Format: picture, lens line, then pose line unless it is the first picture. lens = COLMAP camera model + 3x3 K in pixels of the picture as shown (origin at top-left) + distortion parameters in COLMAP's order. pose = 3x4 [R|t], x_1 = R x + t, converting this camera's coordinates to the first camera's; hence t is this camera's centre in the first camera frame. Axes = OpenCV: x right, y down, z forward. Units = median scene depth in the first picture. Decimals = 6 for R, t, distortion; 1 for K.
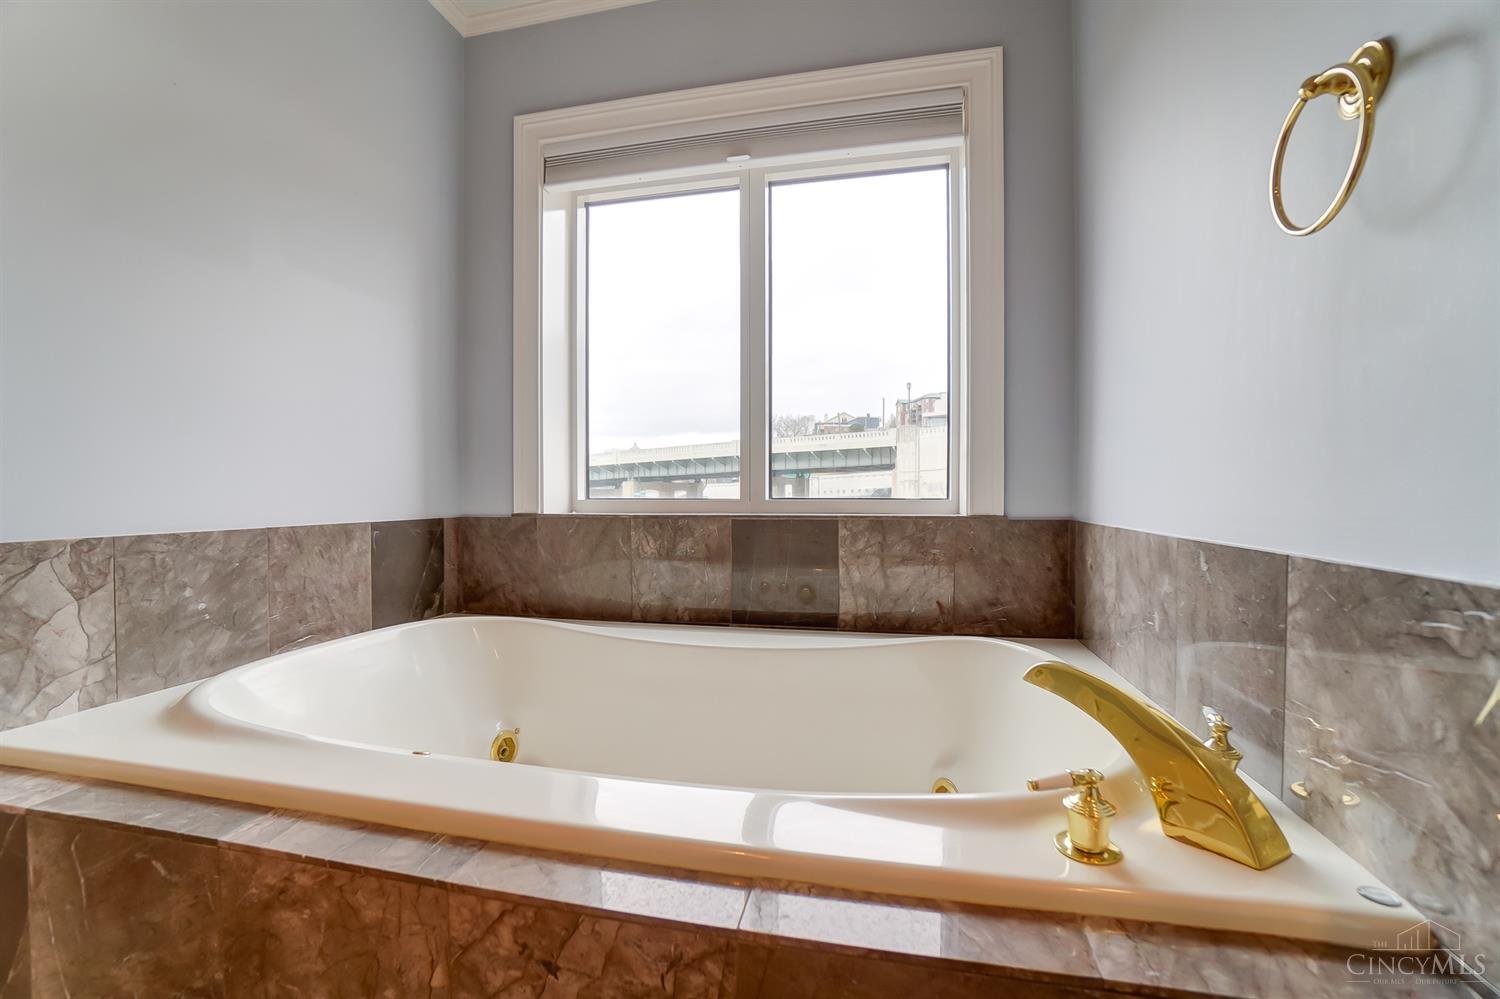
lens RADIAL K [[644.9, 0, 747.9], [0, 644.9, 506.8], [0, 0, 1]] dist [-0.021194, 0.000125]
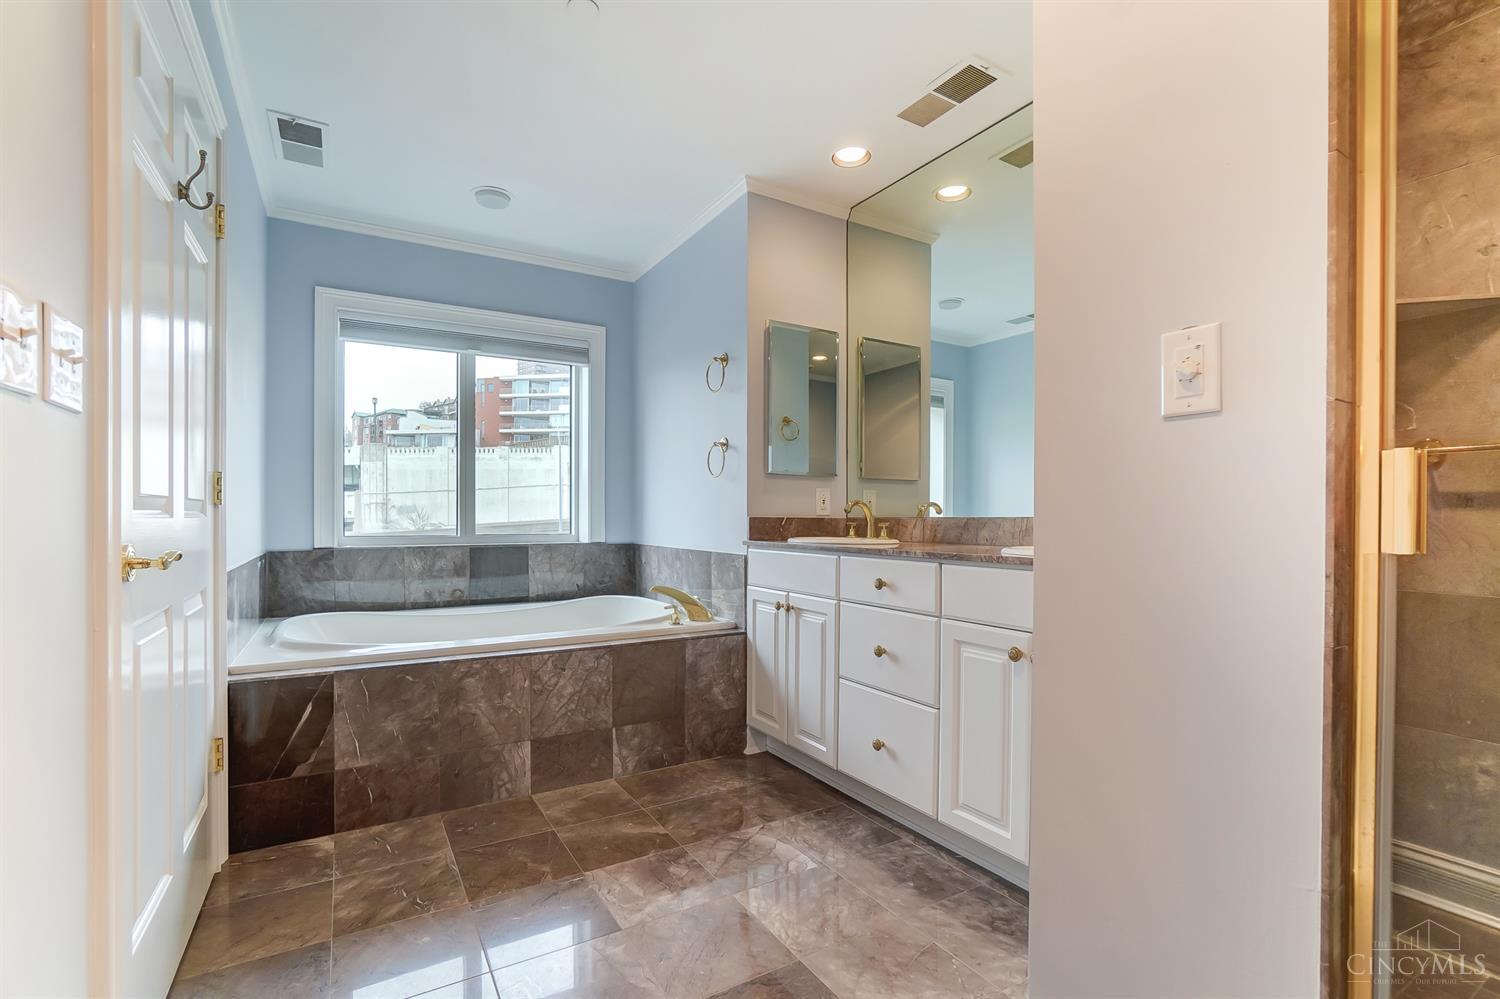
lens RADIAL K [[658.6, 0, 748.0], [0, 658.6, 520.7], [0, 0, 1]] dist [-0.000385, 0.000112]
pose [[0.705481, 0.000127, 0.708728, -0.855162], [0.009441, 0.999910, -0.009577, -0.033127], [-0.708666, 0.013447, 0.705416, -0.929133]]
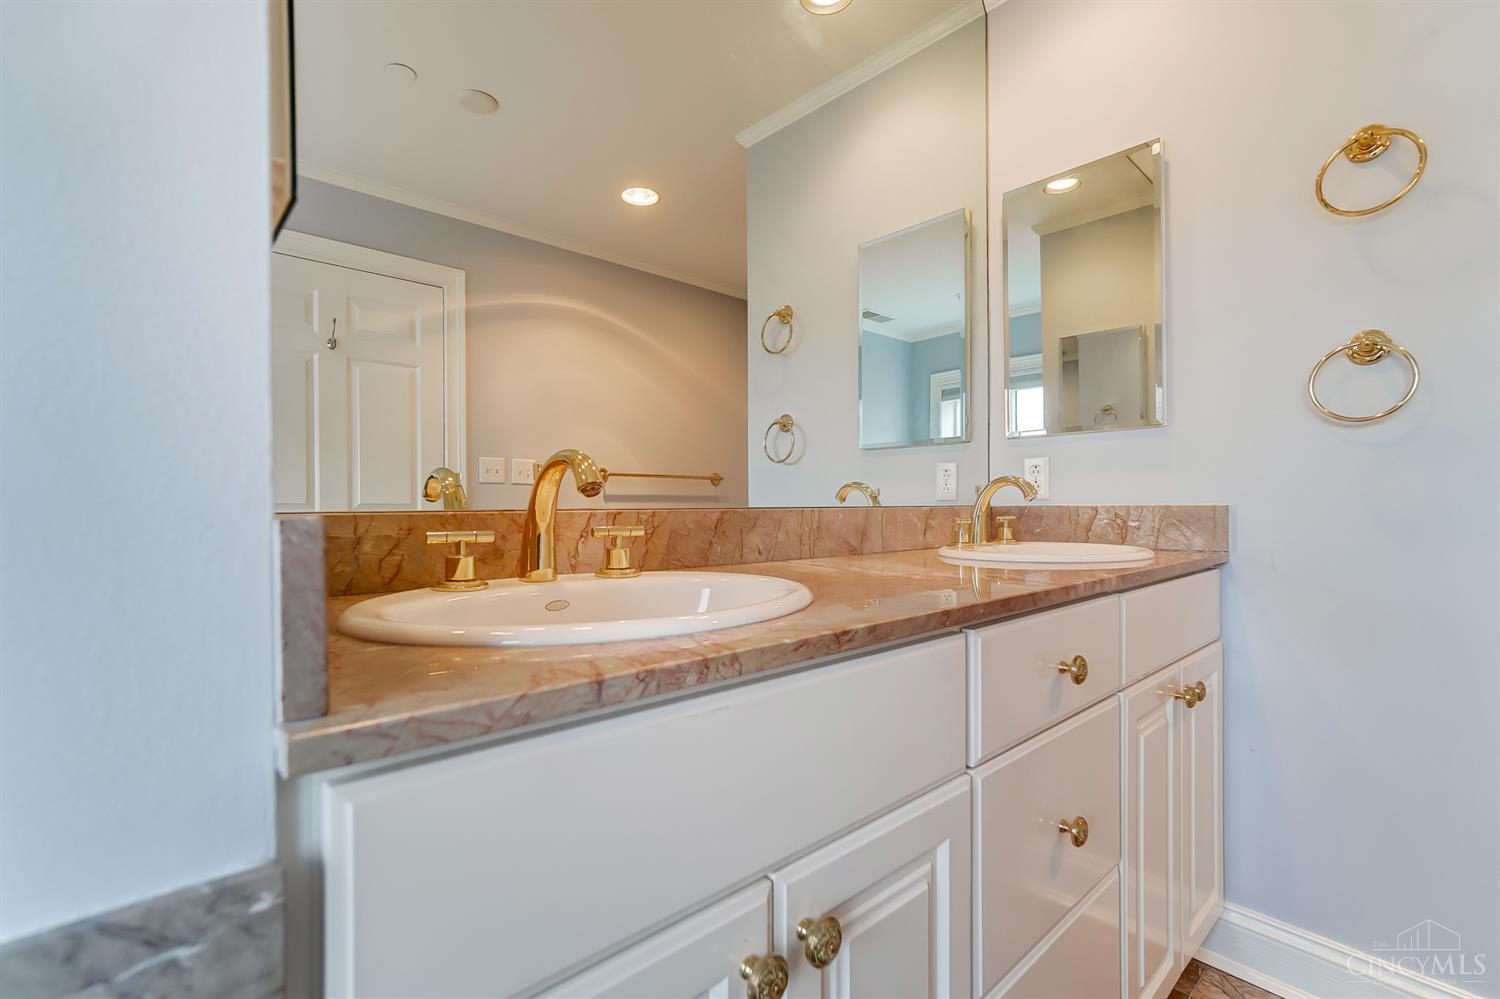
lens RADIAL K [[673.9, 0, 728.4], [0, 673.9, 500.4], [0, 0, 1]] dist [-0.021408, 0.000105]
pose [[-0.818530, 0.004336, 0.574448, 0.132676], [0.010951, 0.999908, 0.008057, -0.063759], [-0.574360, 0.012886, -0.818501, 0.351914]]
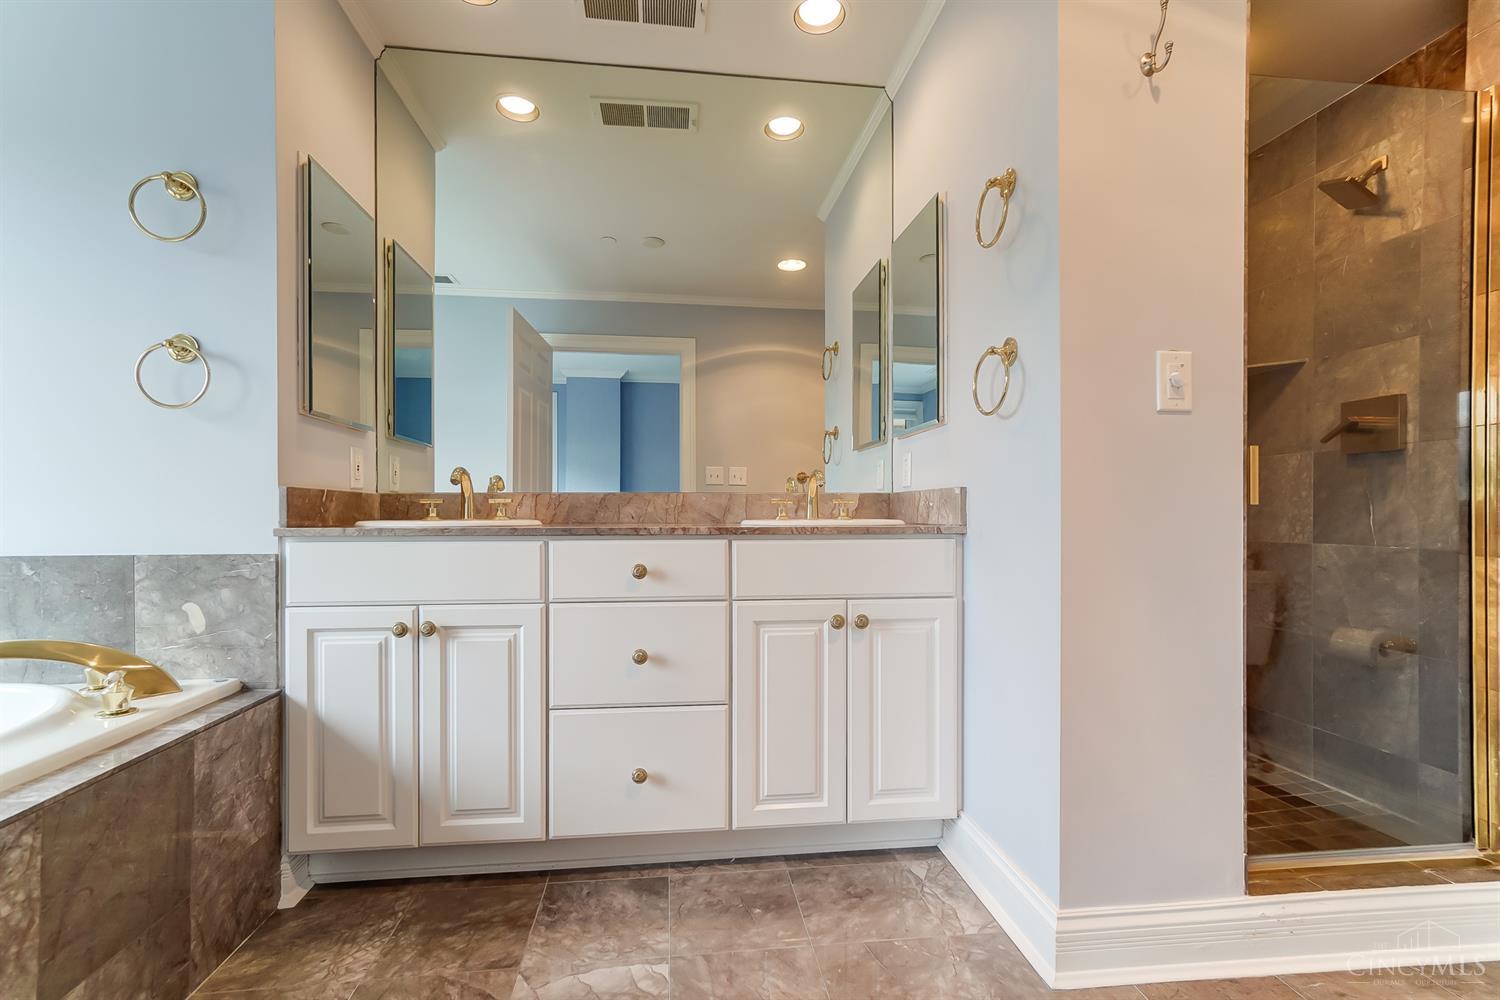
lens RADIAL K [[655.6, 0, 730.6], [0, 655.6, 506.2], [0, 0, 1]] dist [-0.003245, 0.010006]
pose [[-0.326492, 0.003526, 0.945193, -0.770845], [0.017733, 0.999840, 0.002395, -0.021849], [-0.945034, 0.017543, -0.326502, -0.038643]]
